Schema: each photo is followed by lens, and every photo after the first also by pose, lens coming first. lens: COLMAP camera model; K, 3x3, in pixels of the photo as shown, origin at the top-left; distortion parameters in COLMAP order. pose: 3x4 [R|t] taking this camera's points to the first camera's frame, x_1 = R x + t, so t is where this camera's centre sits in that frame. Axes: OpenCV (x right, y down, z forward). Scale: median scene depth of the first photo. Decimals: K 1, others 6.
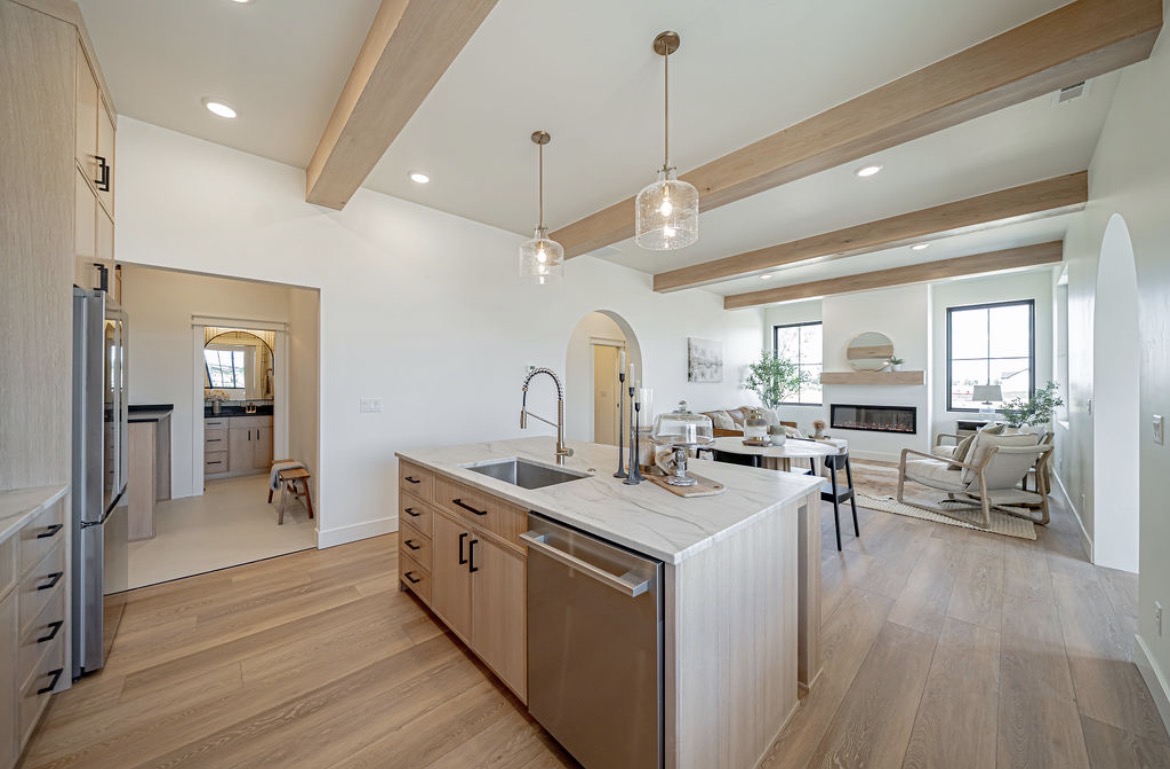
lens RADIAL K [[408.2, 0, 591.3], [0, 408.2, 379.5], [0, 0, 1]] dist [-0.000050, 0.000077]
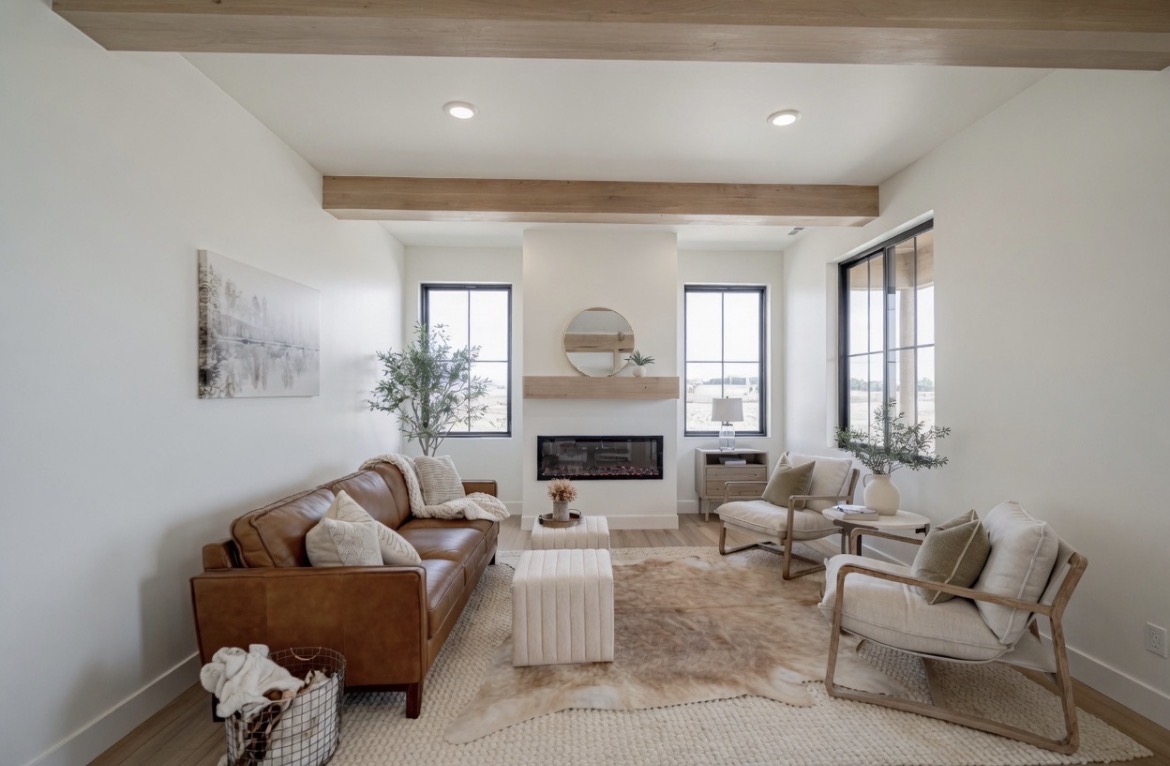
lens RADIAL K [[494.7, 0, 608.4], [0, 494.7, 396.2], [0, 0, 1]] dist [-0.000580, 0.000030]
pose [[0.633897, -0.009234, 0.773363, 0.148544], [-0.004439, 0.999869, 0.015578, -0.002601], [-0.773405, -0.013308, 0.633773, 0.544211]]
